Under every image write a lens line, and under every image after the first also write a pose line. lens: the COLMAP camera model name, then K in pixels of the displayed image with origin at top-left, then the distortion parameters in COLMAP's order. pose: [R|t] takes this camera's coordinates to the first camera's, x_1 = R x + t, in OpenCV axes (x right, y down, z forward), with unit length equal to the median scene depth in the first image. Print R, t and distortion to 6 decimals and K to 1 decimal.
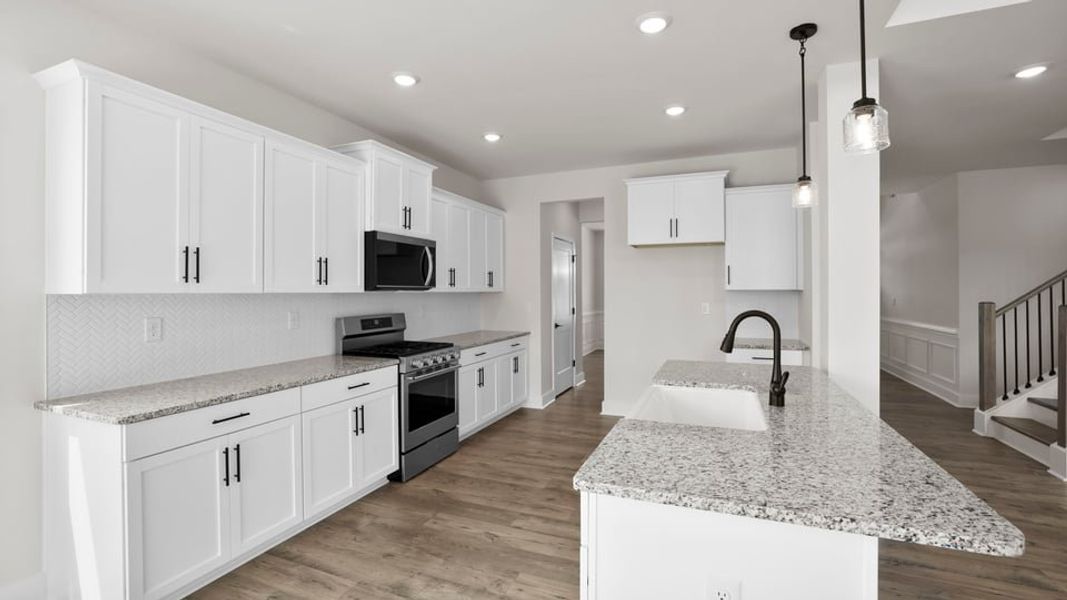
lens RADIAL K [[468.2, 0, 528.2], [0, 468.2, 285.4], [0, 0, 1]] dist [-0.044946, 0.013482]
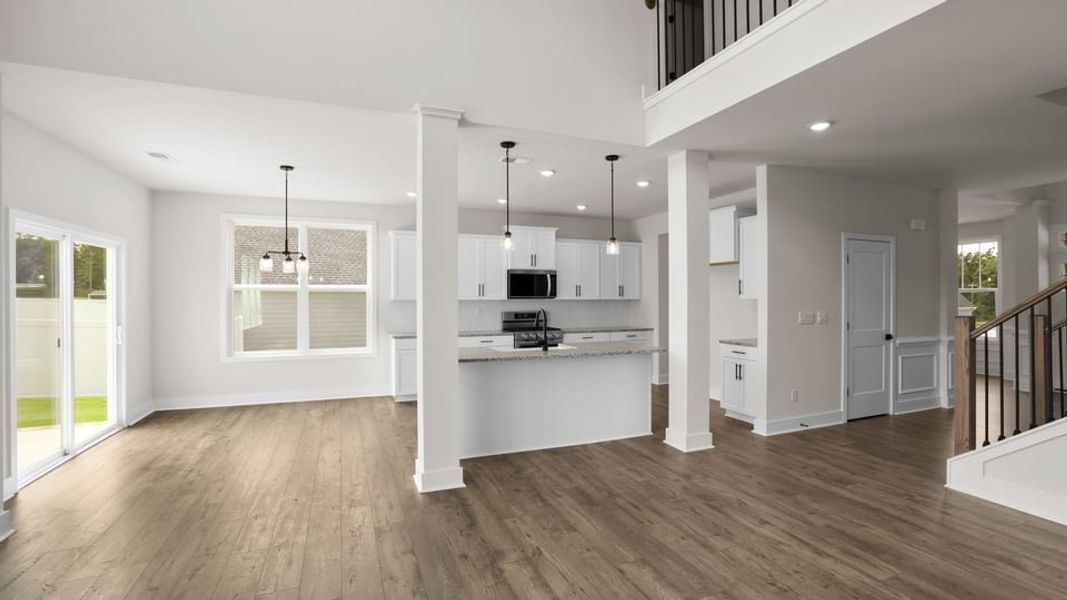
lens RADIAL K [[474.9, 0, 529.0], [0, 474.9, 297.1], [0, 0, 1]] dist [-0.047777, 0.018187]
pose [[0.700025, 0.001994, -0.714115, 1.252116], [0.007617, 0.999918, 0.010260, -0.017816], [0.714078, -0.012622, 0.699953, -0.406537]]
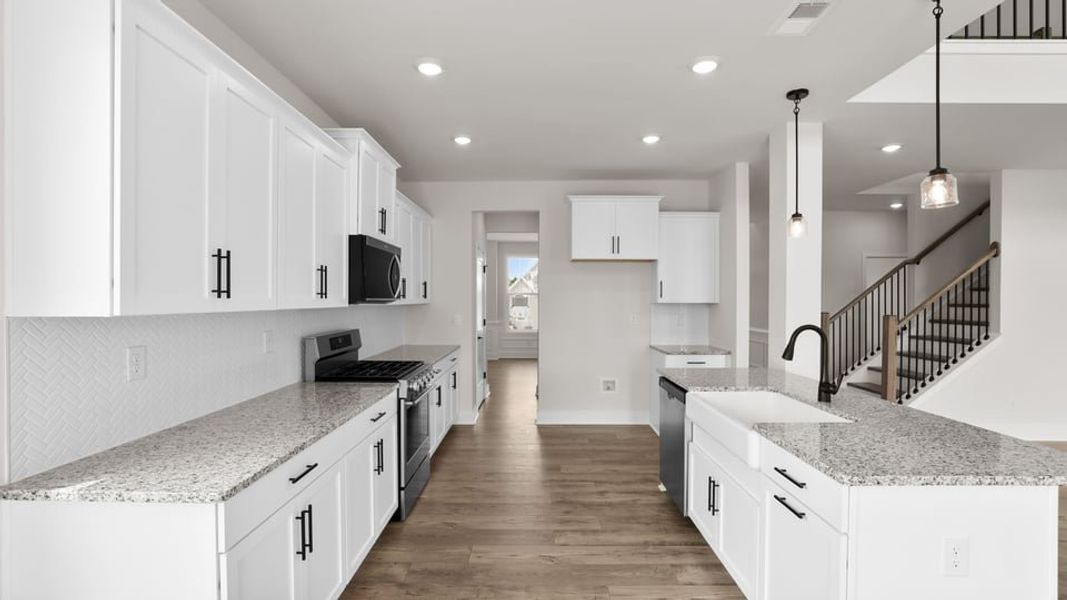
lens RADIAL K [[474.9, 0, 529.0], [0, 474.9, 297.1], [0, 0, 1]] dist [-0.047777, 0.018187]
pose [[0.927586, 0.006194, 0.373557, -0.383111], [-0.009344, 0.999934, 0.006623, -0.011390], [-0.373492, -0.009634, 0.927584, 0.080638]]
